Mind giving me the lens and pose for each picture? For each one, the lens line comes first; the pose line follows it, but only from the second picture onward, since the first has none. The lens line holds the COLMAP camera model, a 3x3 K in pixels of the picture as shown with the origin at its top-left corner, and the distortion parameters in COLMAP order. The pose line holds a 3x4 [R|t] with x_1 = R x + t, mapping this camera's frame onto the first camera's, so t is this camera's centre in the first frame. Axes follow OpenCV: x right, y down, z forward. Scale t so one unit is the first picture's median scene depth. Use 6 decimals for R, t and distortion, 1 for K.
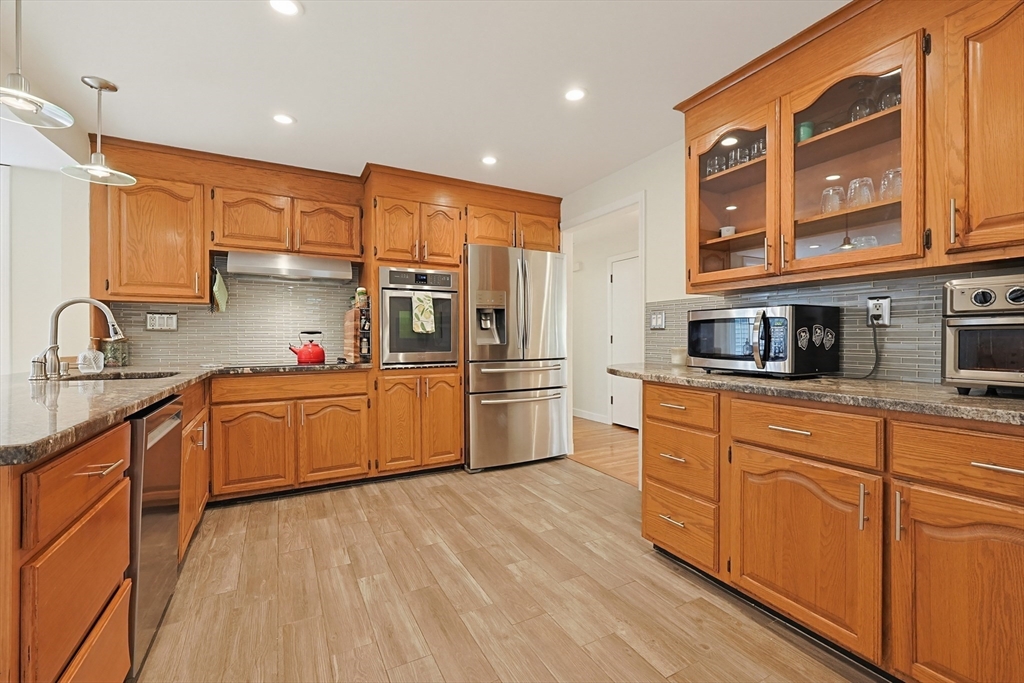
lens RADIAL K [[442.2, 0, 519.0], [0, 442.2, 338.4], [0, 0, 1]] dist [-0.005669, 0.000581]
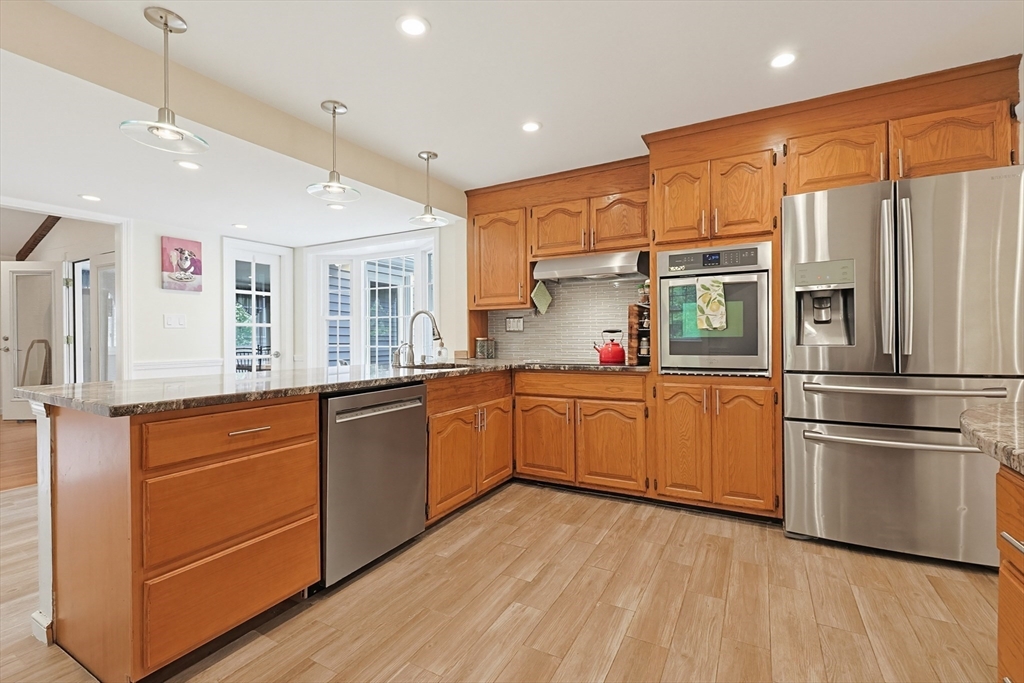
lens RADIAL K [[442.2, 0, 519.7], [0, 442.2, 339.6], [0, 0, 1]] dist [-0.005669, 0.000581]
pose [[0.546792, 0.003011, -0.837263, 0.262835], [0.005272, 0.999961, 0.007039, -0.003612], [0.837252, -0.008263, 0.546755, 0.331425]]
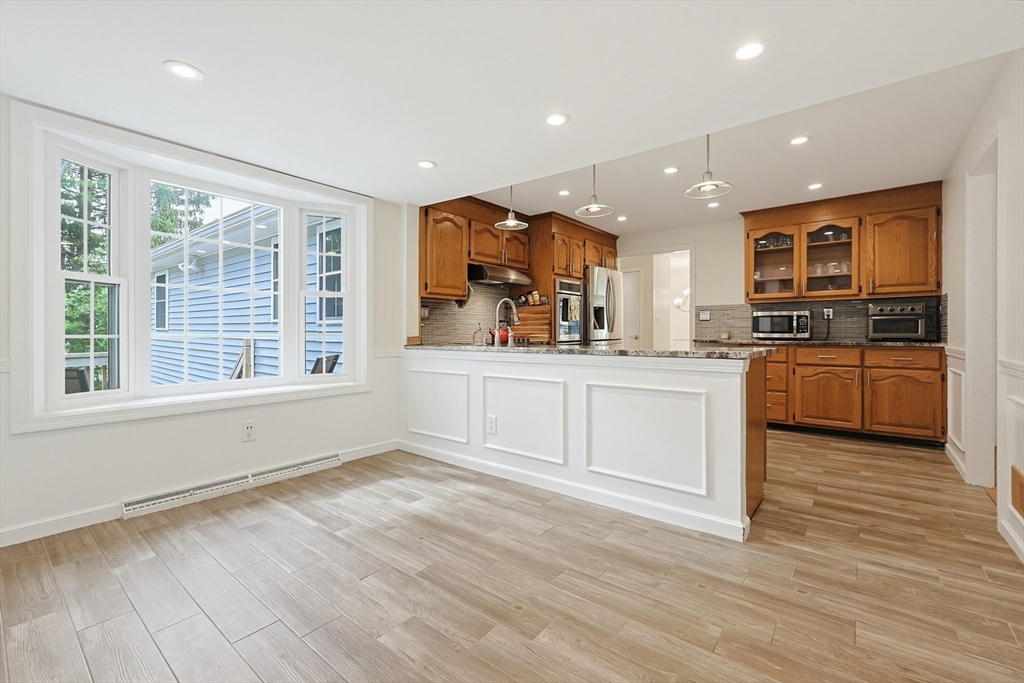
lens RADIAL K [[442.2, 0, 504.1], [0, 442.2, 333.8], [0, 0, 1]] dist [-0.005669, 0.000581]
pose [[0.921809, -0.004766, 0.387616, -1.139198], [0.003362, 0.999985, 0.004301, 0.023392], [-0.387630, -0.002662, 0.921811, -0.369658]]
